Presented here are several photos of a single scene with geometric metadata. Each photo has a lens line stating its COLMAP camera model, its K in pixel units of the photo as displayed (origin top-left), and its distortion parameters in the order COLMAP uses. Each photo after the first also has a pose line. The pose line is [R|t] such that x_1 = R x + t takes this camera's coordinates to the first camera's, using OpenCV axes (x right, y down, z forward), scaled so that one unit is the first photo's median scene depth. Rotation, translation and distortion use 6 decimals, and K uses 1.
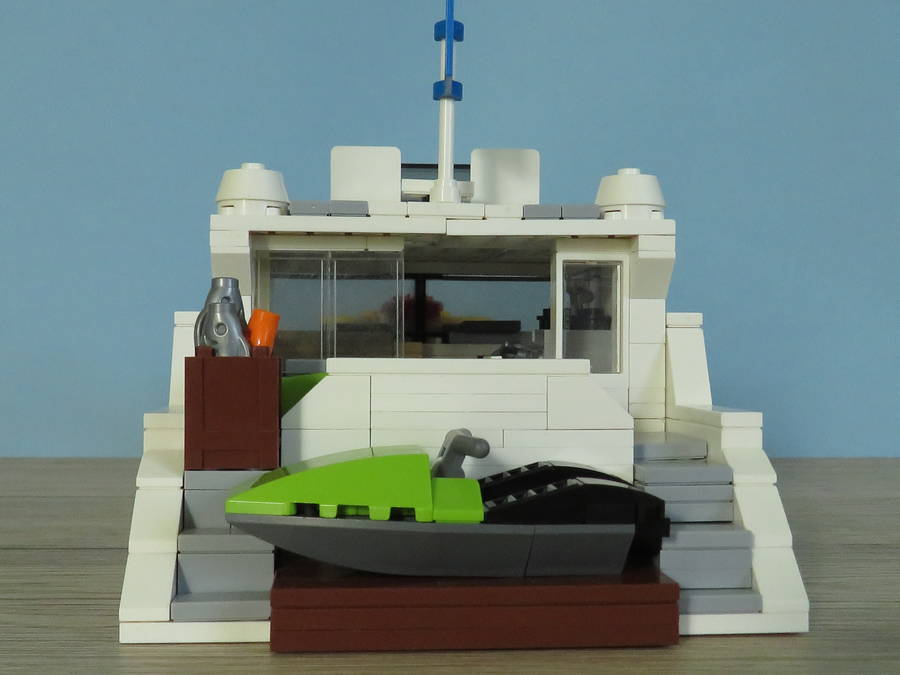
lens RADIAL K [[1274.7, 0, 450.0], [0, 1274.7, 337.5], [0, 0, 1]] dist [0.027348, -0.413037]
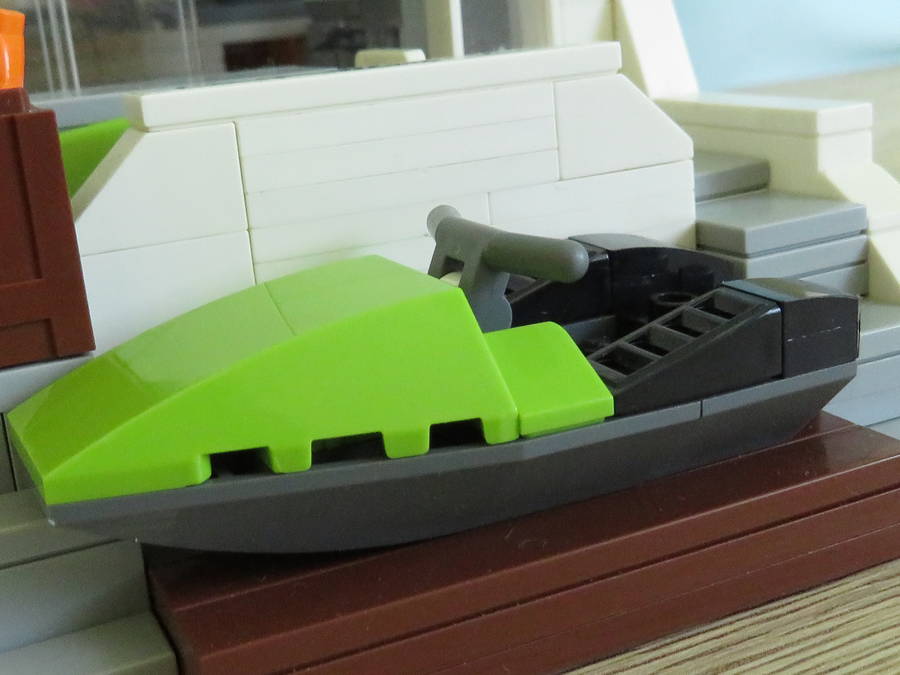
lens RADIAL K [[1274.7, 0, 450.0], [0, 1274.7, 337.5], [0, 0, 1]] dist [0.027348, -0.413037]
pose [[0.928932, -0.176006, 0.325741, -0.161994], [0.080873, 0.954997, 0.285379, -0.023884], [-0.361310, -0.238754, 0.901361, 0.522901]]
